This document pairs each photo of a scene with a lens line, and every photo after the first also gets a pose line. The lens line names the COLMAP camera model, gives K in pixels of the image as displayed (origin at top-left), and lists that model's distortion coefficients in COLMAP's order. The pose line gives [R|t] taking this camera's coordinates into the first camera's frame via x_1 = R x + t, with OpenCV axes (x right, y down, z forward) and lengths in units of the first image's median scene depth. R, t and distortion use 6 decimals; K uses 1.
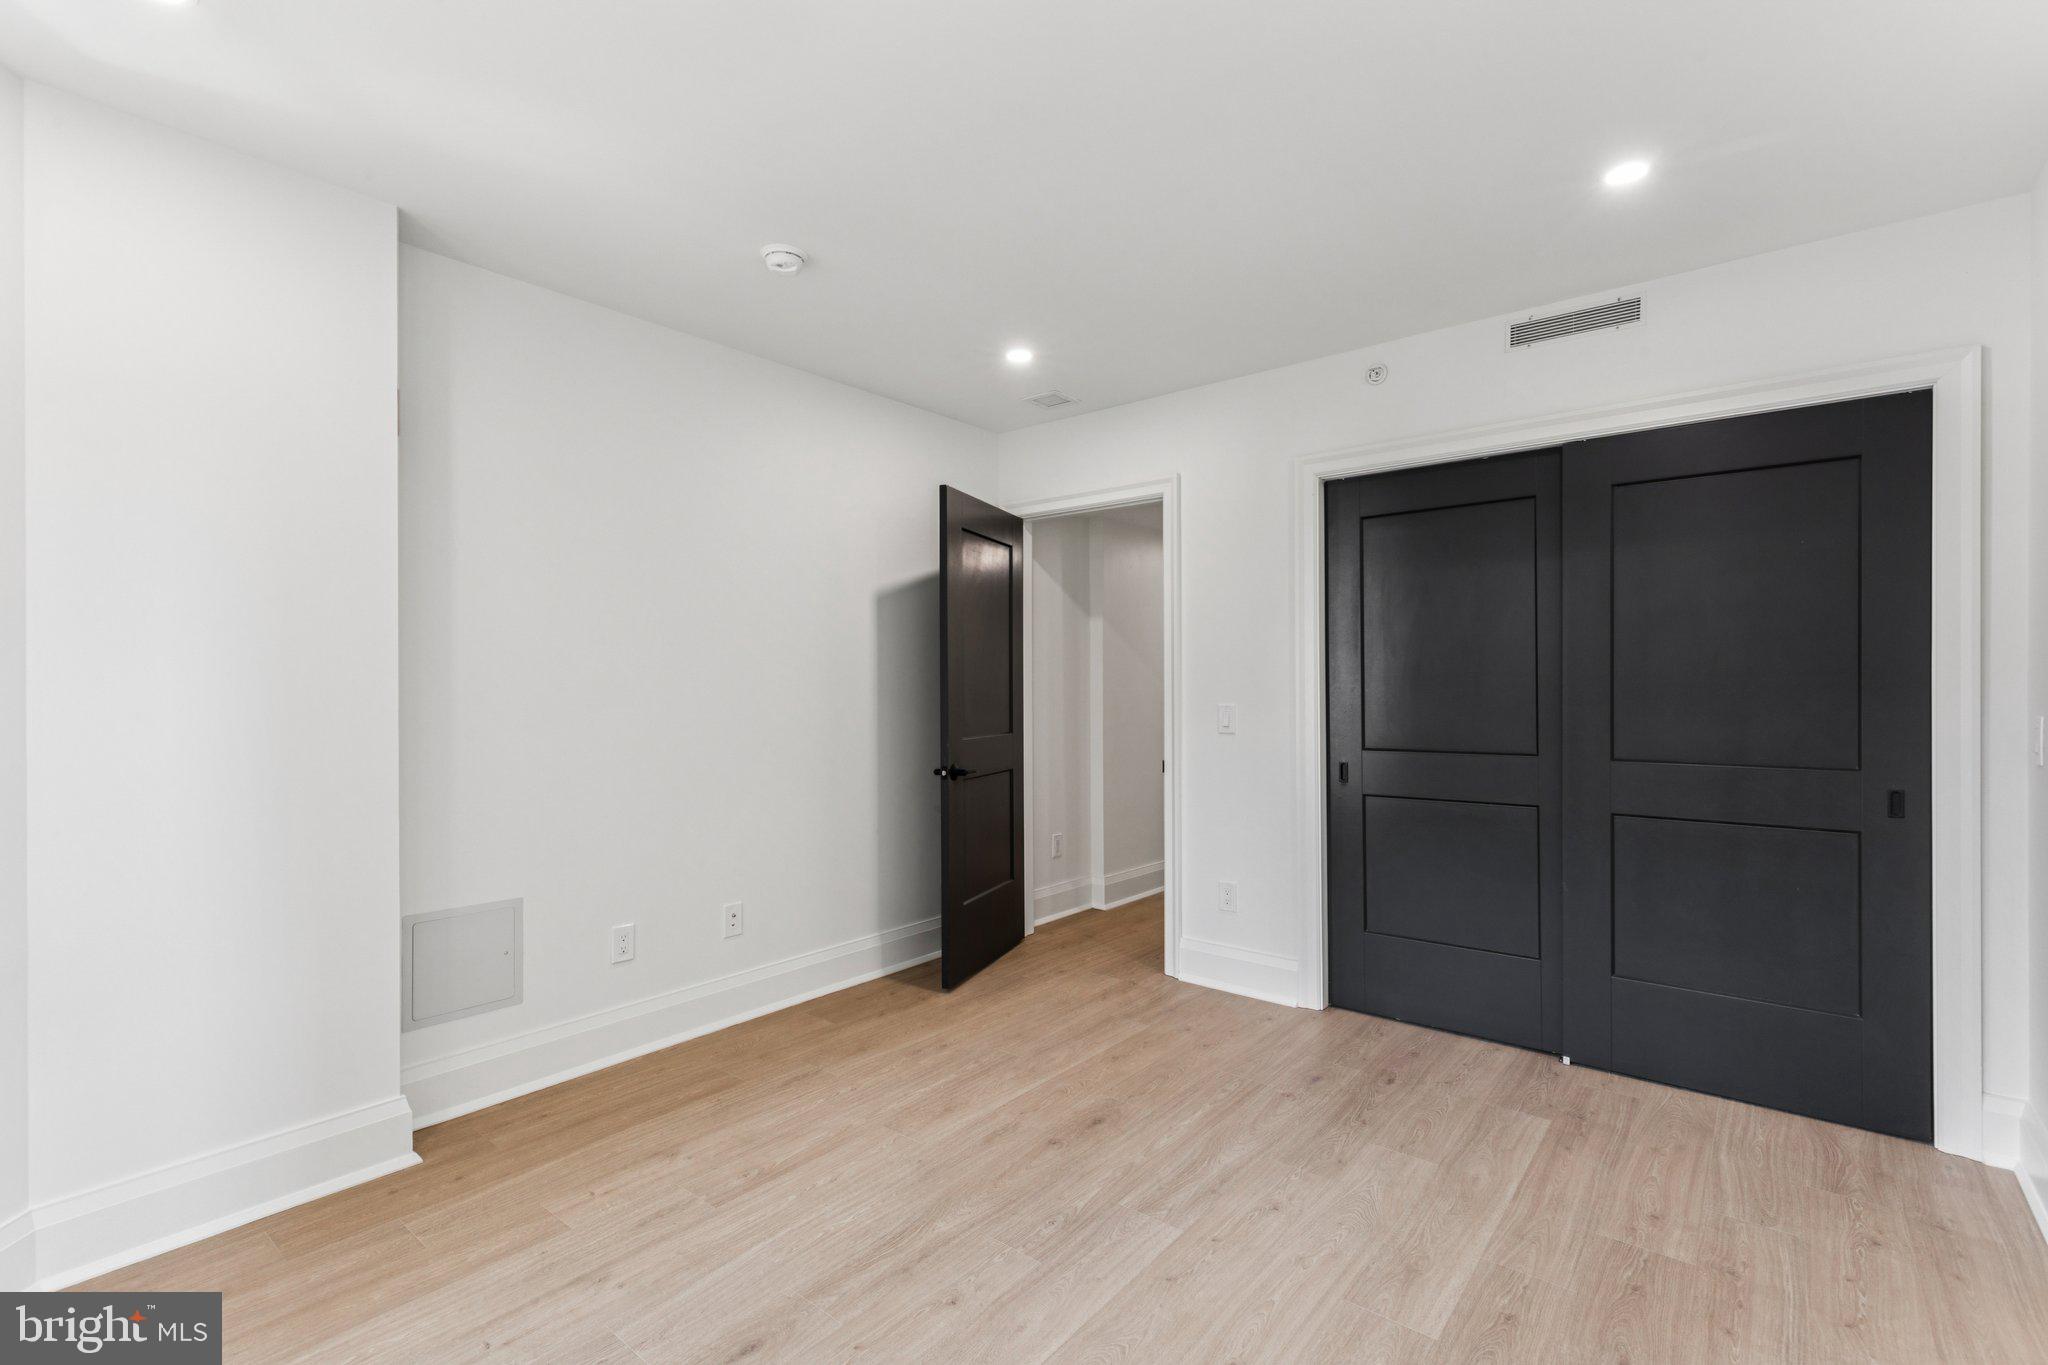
lens RADIAL K [[928.6, 0, 1023.7], [0, 928.6, 681.3], [0, 0, 1]] dist [0.013664, -0.004324]
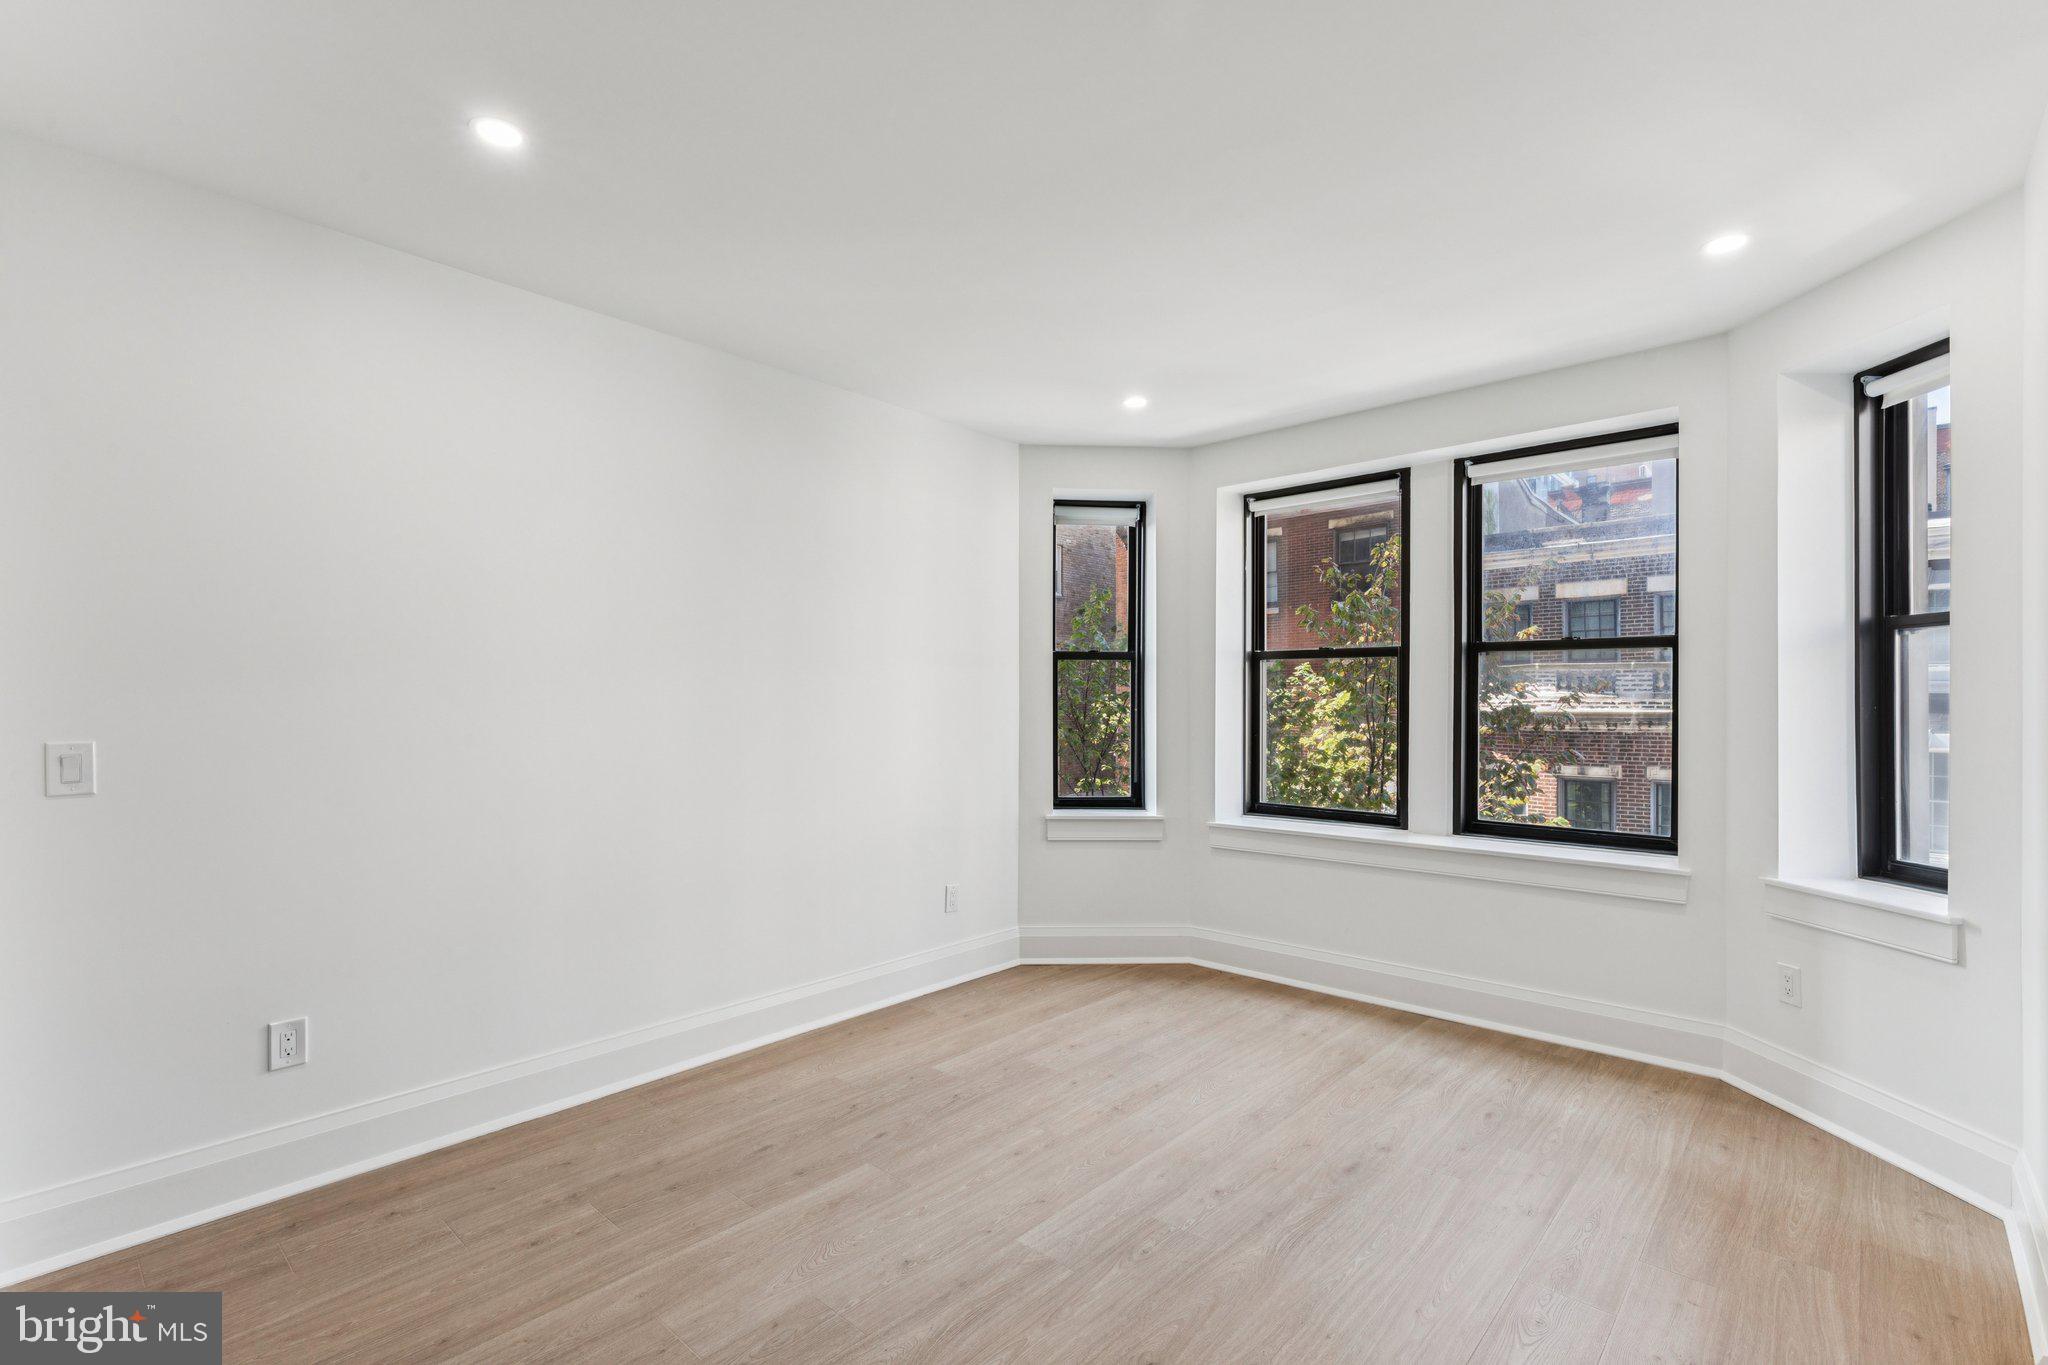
lens RADIAL K [[1066.9, 0, 1019.0], [0, 1066.9, 698.0], [0, 0, 1]] dist [-0.016851, 0.000006]
pose [[-0.999046, 0.005118, 0.043374, 0.113008], [0.004571, 0.999909, -0.012694, 0.011509], [-0.043435, -0.012484, -0.998978, 2.164768]]
